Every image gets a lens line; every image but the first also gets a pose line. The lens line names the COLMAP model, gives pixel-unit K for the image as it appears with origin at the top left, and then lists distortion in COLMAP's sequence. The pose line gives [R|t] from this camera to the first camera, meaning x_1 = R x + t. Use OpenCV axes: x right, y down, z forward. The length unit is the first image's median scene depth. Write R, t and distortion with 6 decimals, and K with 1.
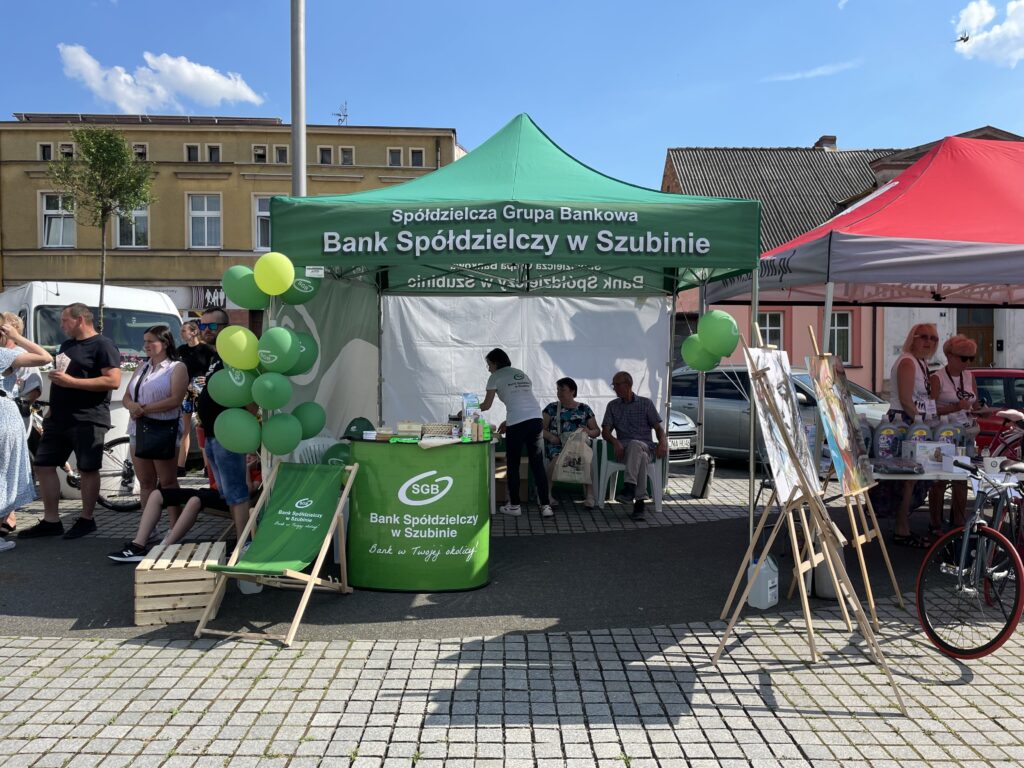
lens RADIAL K [[714.6, 0, 515.5], [0, 714.6, 374.9], [0, 0, 1]] dist [0.053081, -0.030961]
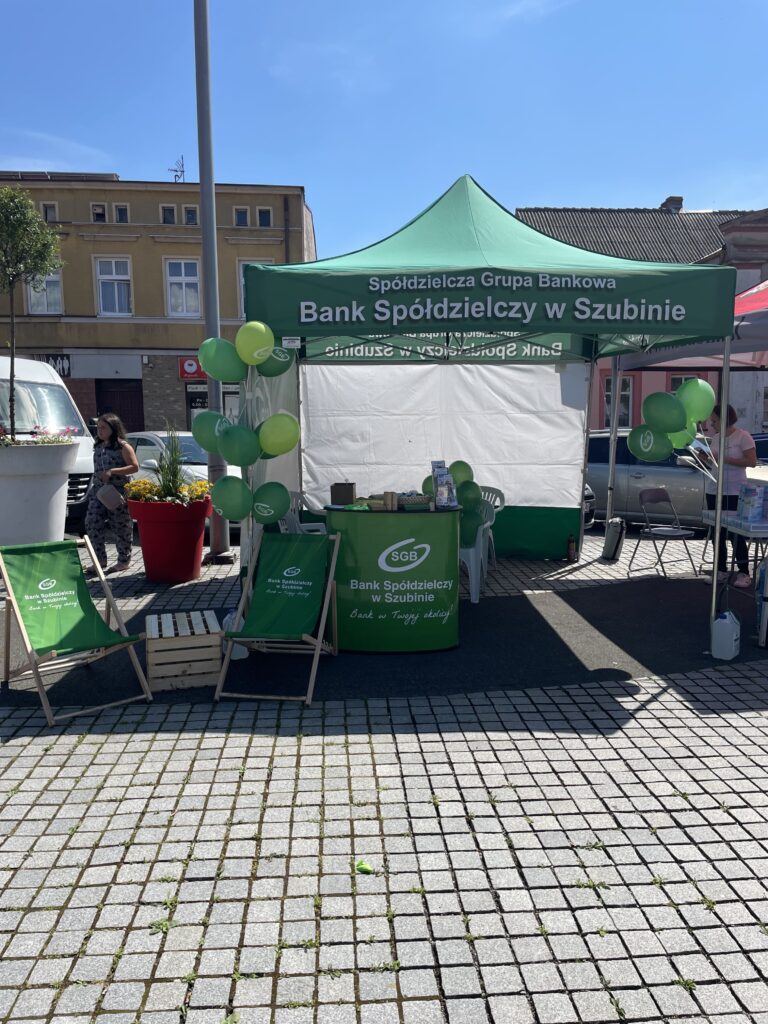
lens RADIAL K [[714.6, 0, 372.5], [0, 714.6, 505.3], [0, 0, 1]] dist [0.053081, -0.030961]
pose [[0.998167, -0.018822, 0.057510, -0.230014], [0.013738, 0.996065, 0.087557, -0.003923], [-0.058932, -0.086607, 0.994498, -0.013918]]
